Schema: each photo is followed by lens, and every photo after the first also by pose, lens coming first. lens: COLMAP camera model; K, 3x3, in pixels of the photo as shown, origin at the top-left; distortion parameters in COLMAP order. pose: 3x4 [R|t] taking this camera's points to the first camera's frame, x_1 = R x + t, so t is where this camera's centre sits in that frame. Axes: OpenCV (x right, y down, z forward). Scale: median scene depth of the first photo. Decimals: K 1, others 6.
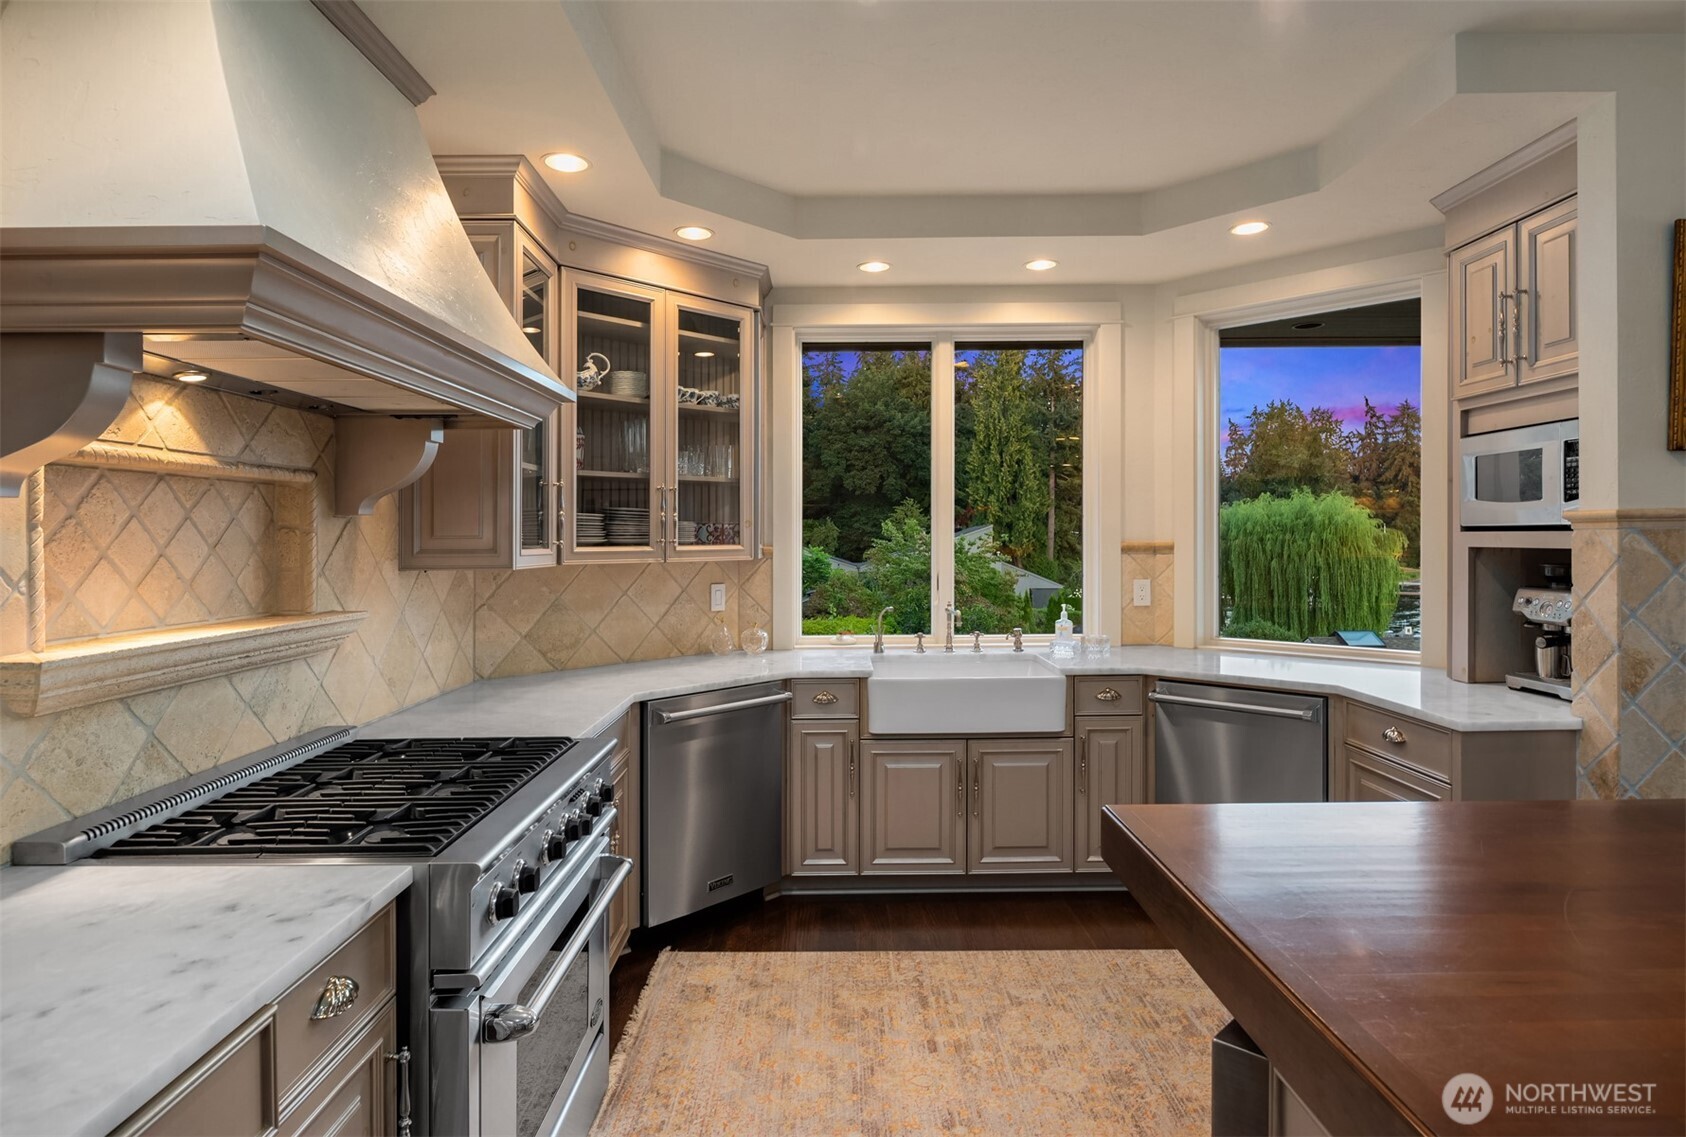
lens RADIAL K [[930.3, 0, 841.4], [0, 930.3, 532.8], [0, 0, 1]] dist [0.002103, 0.000200]
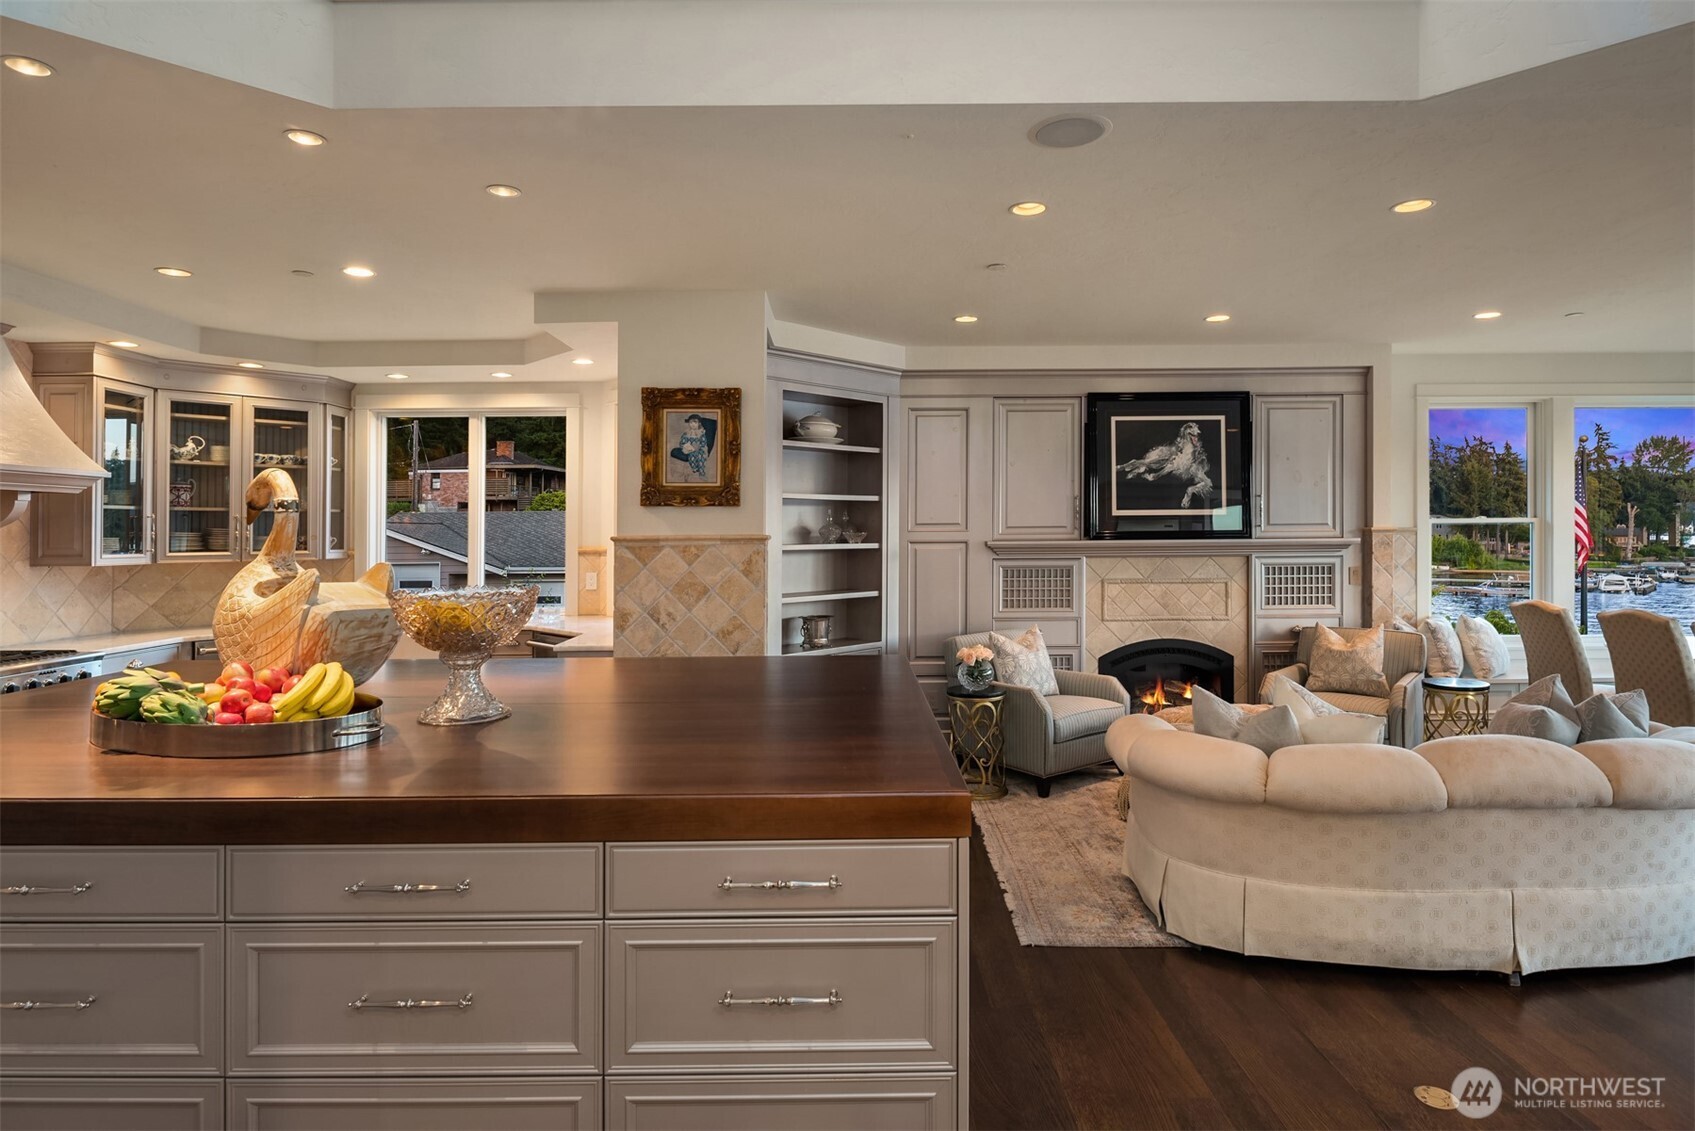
lens RADIAL K [[920.1, 0, 845.8], [0, 920.1, 522.1], [0, 0, 1]] dist [-0.003952, -0.000355]
pose [[0.999972, 0.000912, -0.007421, 0.943414], [-0.000968, 0.999971, -0.007571, -0.028534], [0.007414, 0.007578, 0.999944, -0.654445]]
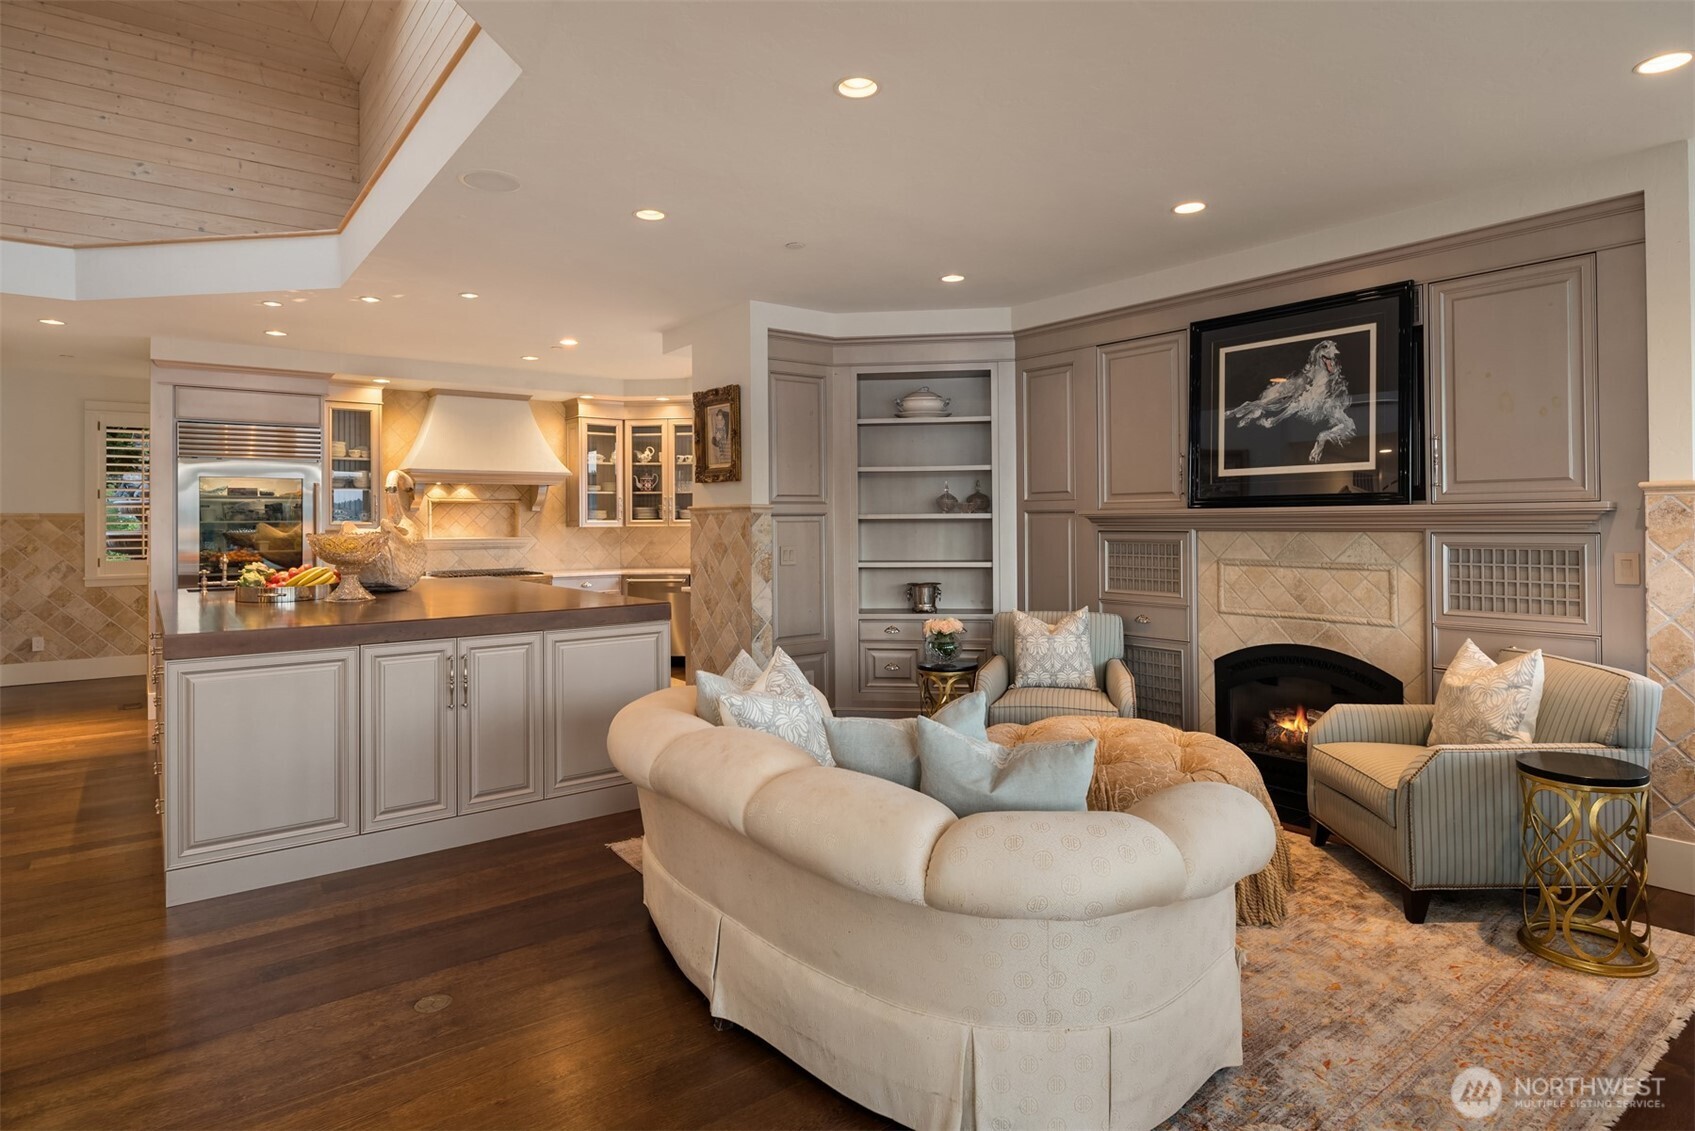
lens RADIAL K [[925.3, 0, 847.0], [0, 925.3, 500.0], [0, 0, 1]] dist [-0.002367, -0.000299]
pose [[0.601473, -0.013396, -0.798781, 2.242962], [0.006570, 0.999909, -0.011822, -0.006904], [0.798866, 0.001863, 0.601506, -0.136817]]
